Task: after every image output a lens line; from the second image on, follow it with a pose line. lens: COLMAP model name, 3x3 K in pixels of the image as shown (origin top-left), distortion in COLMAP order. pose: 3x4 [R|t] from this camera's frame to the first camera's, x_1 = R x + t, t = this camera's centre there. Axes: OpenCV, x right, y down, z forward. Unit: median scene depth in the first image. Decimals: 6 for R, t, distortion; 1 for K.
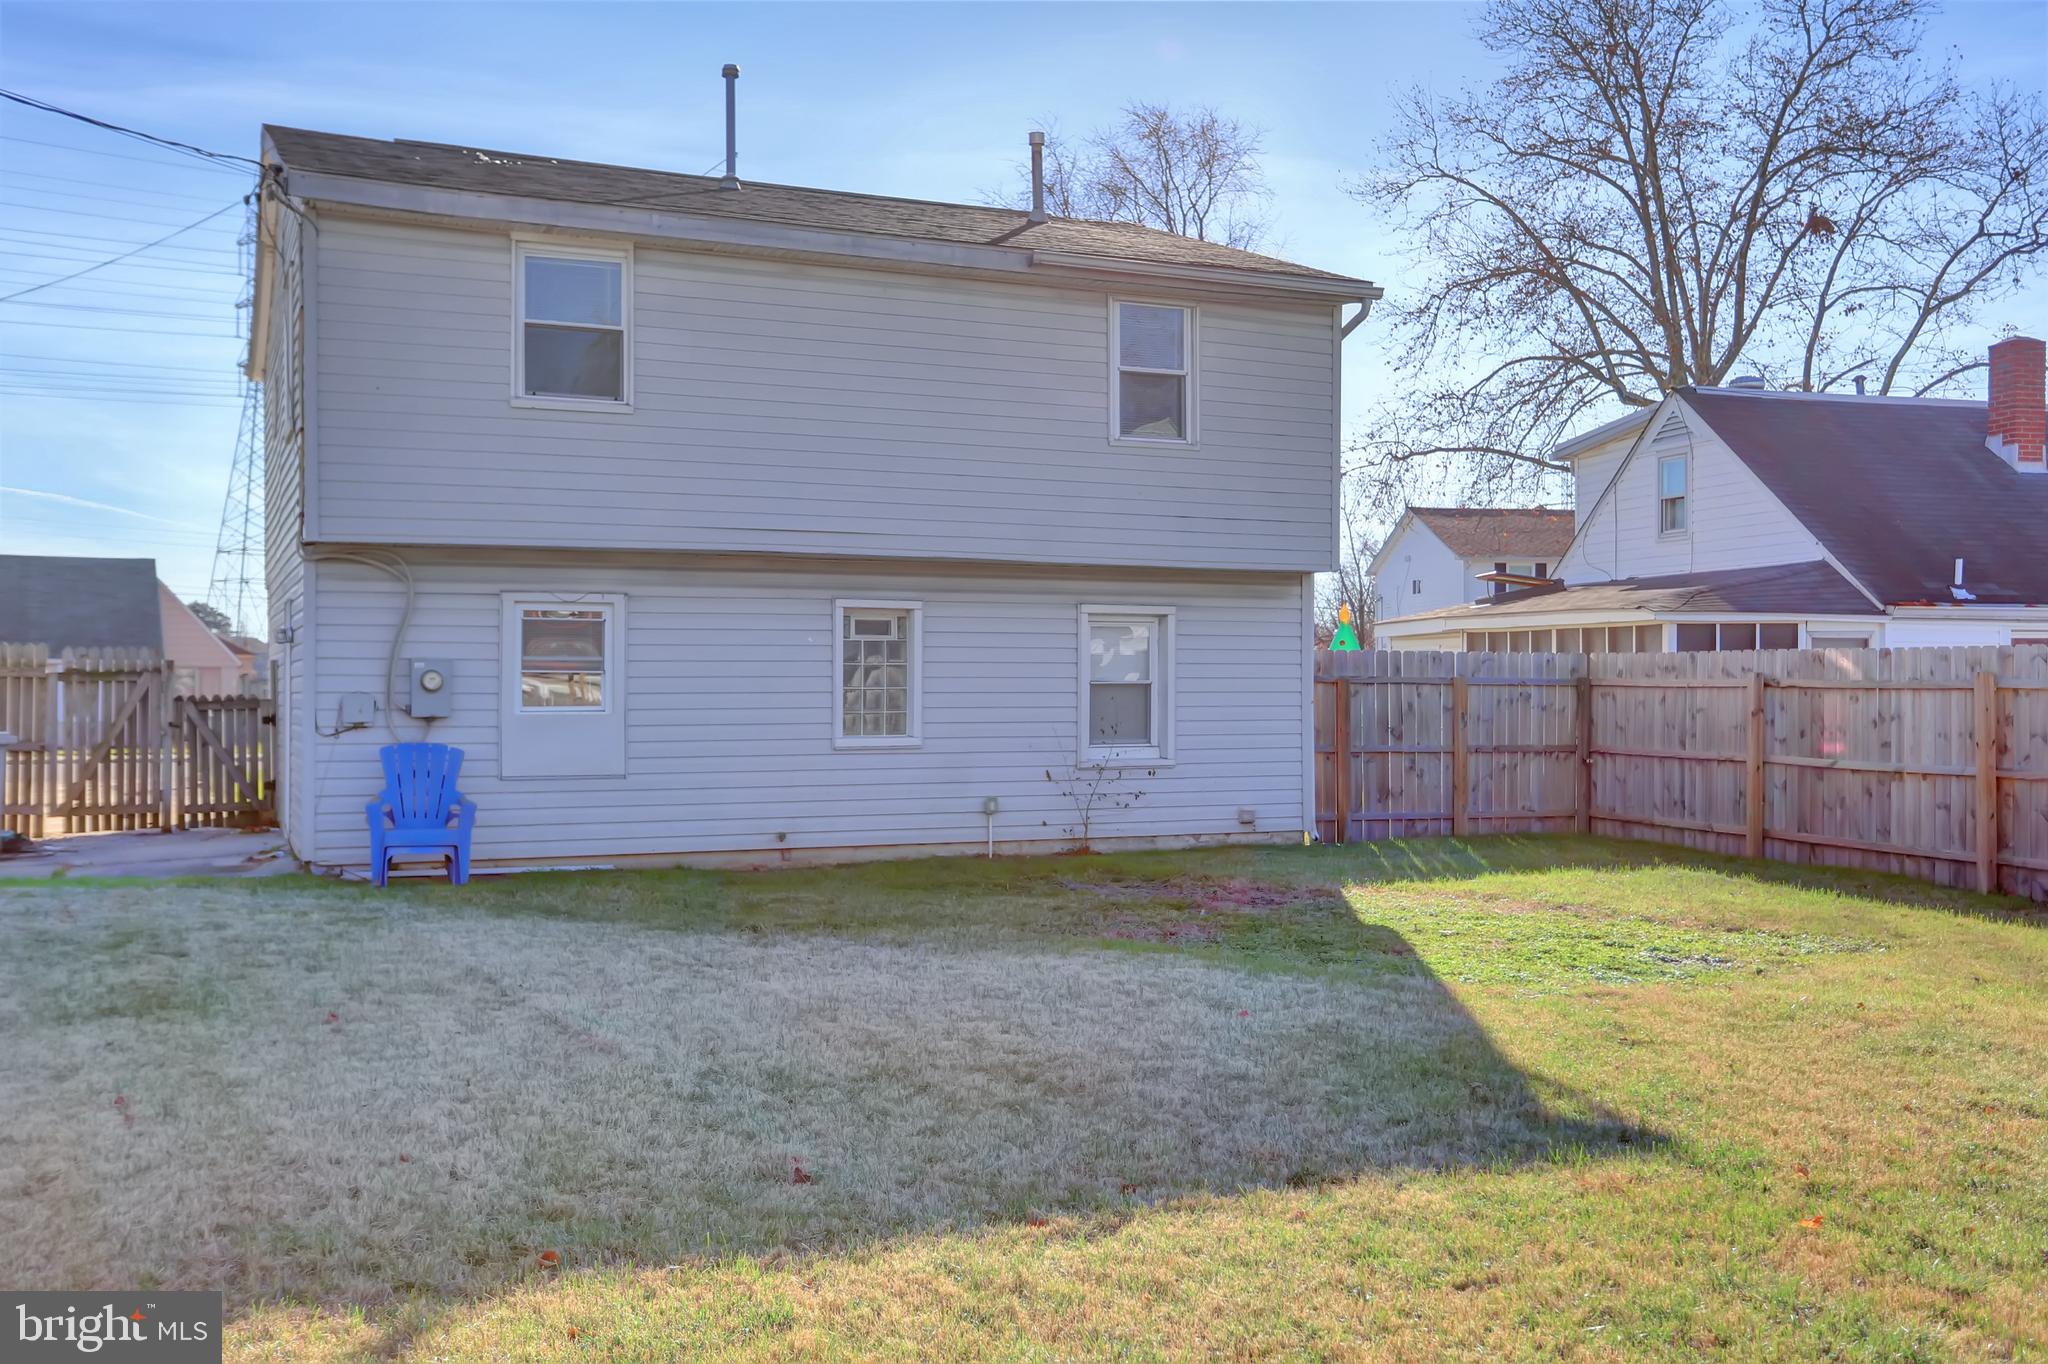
lens RADIAL K [[1907.6, 0, 1025.7], [0, 1907.6, 683.1], [0, 0, 1]] dist [0.107566, 0.000000]
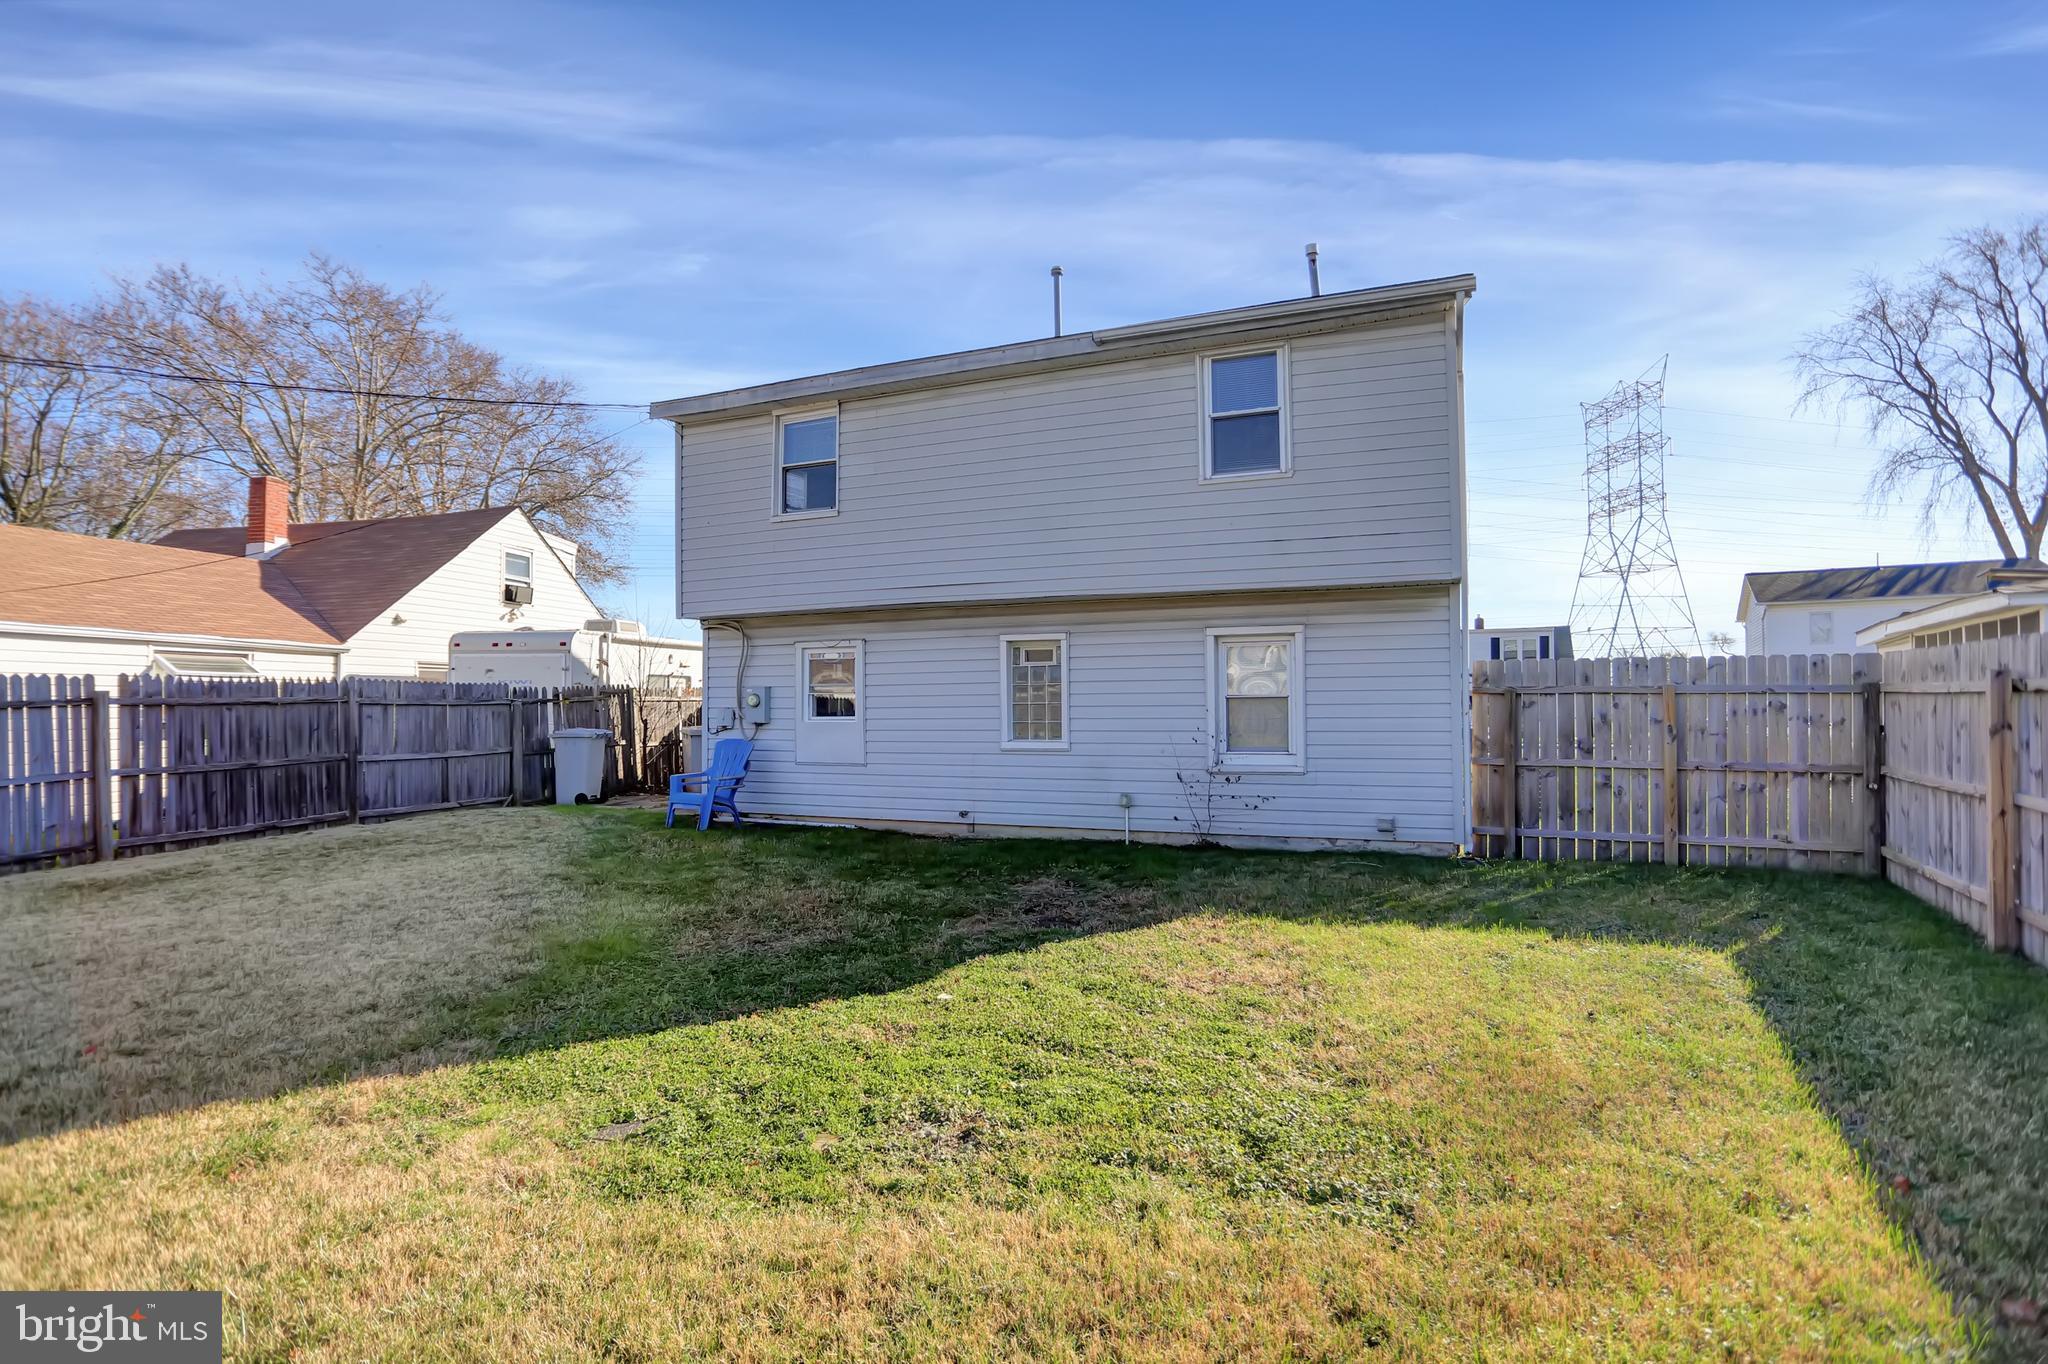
lens RADIAL K [[995.8, 0, 1023.2], [0, 995.8, 686.1], [0, 0, 1]] dist [0.000239, 0.000049]
pose [[0.703052, -0.019158, -0.710880, 0.373981], [0.009611, 0.999802, -0.017440, 0.002746], [0.711073, 0.005429, 0.703097, 0.503620]]
